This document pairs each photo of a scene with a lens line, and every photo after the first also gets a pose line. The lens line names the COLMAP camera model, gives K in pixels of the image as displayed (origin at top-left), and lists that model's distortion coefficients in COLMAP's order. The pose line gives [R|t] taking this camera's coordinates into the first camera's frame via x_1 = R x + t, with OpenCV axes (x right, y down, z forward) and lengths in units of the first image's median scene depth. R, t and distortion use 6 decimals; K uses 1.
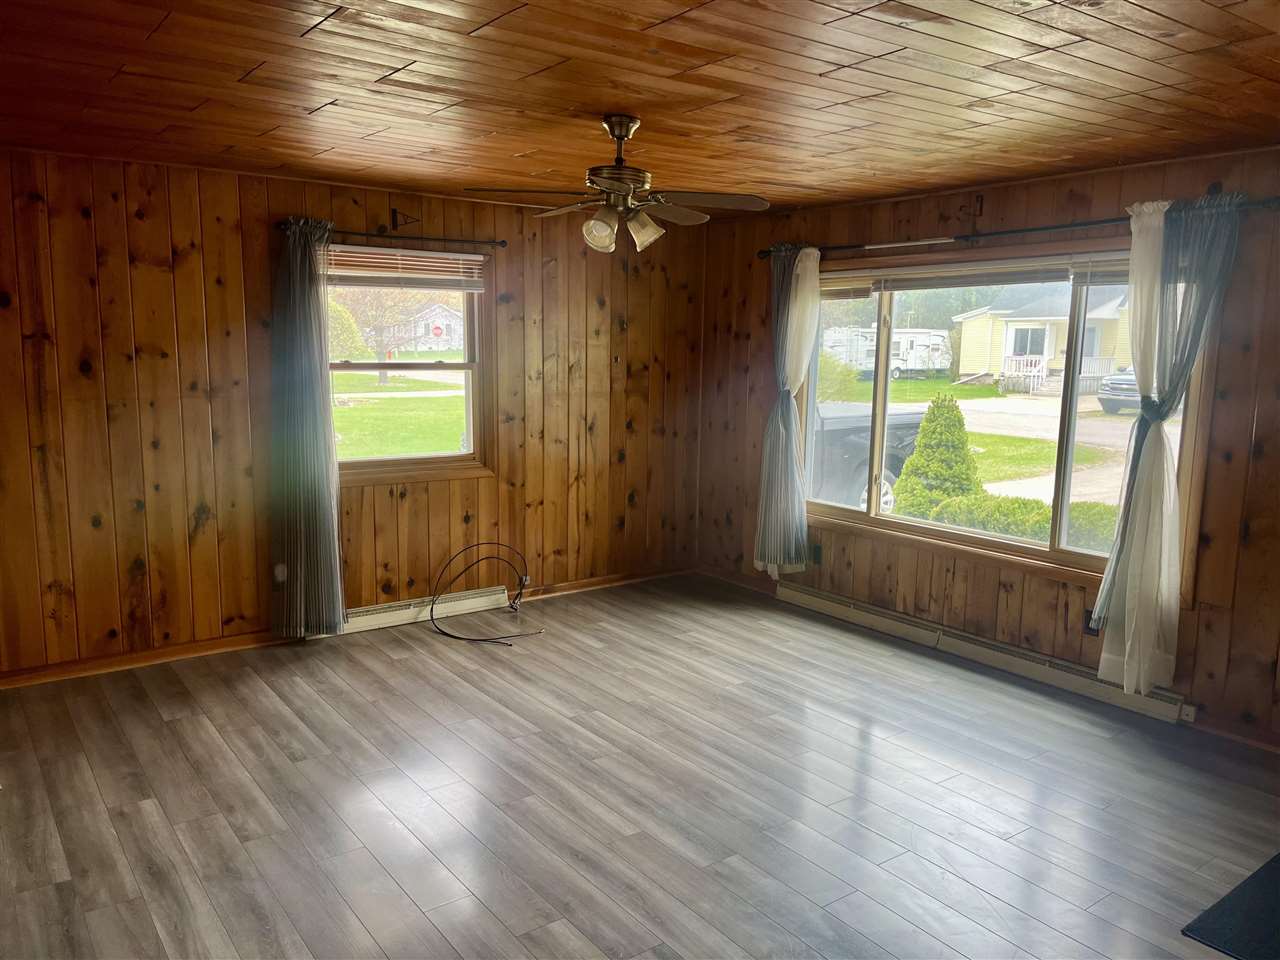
lens RADIAL K [[972.1, 0, 641.1], [0, 972.1, 486.9], [0, 0, 1]] dist [0.079705, -0.094893]
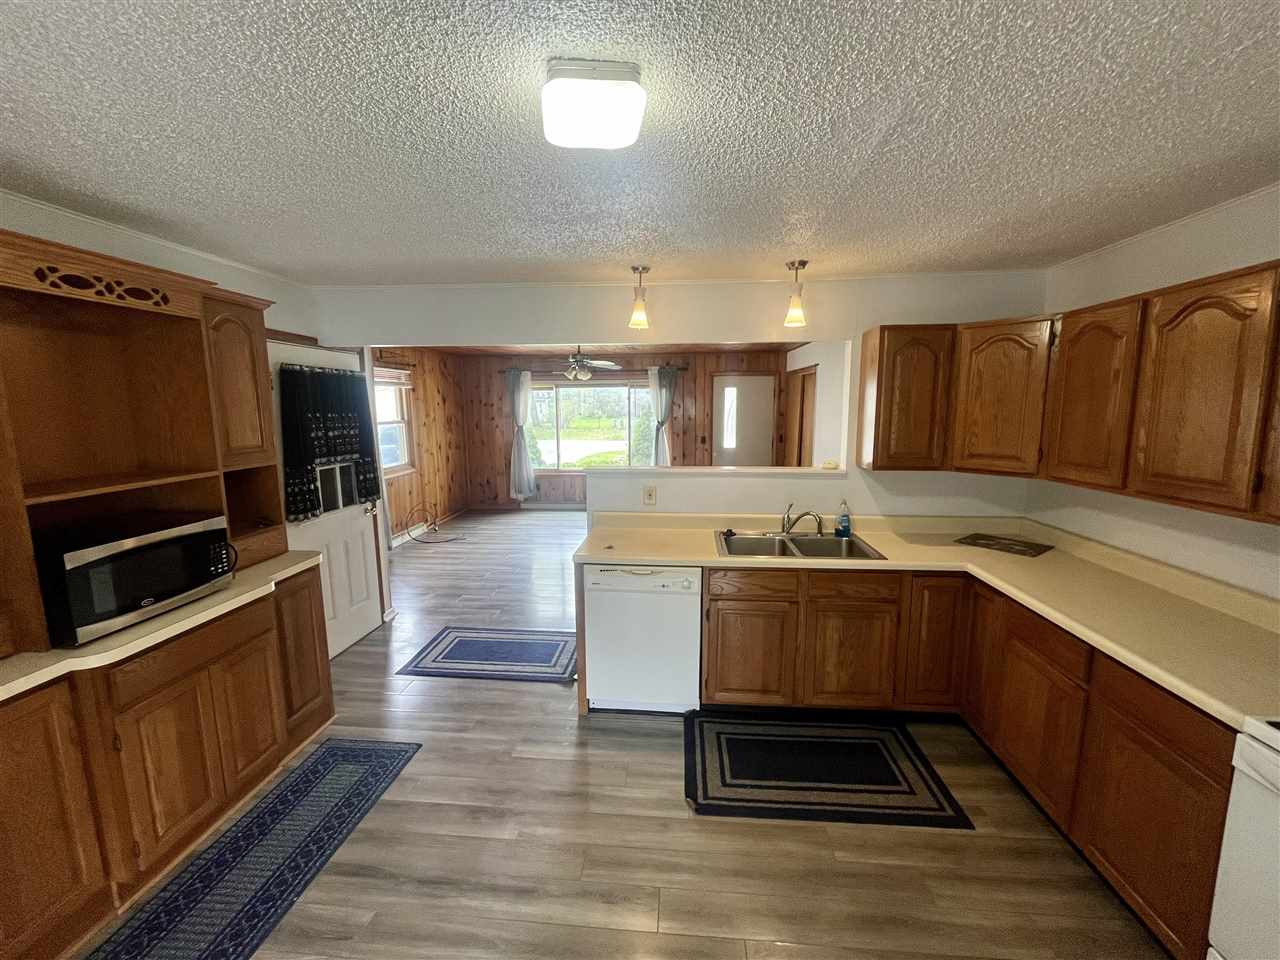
lens RADIAL K [[521.7, 0, 640.0], [0, 521.7, 480.0], [0, 0, 1]] dist [0.008962, -0.000110]
pose [[0.654108, -0.128927, 0.745333, -0.718872], [0.128222, 0.990005, 0.058723, 0.002083], [-0.745454, 0.057157, 0.664102, -0.144326]]
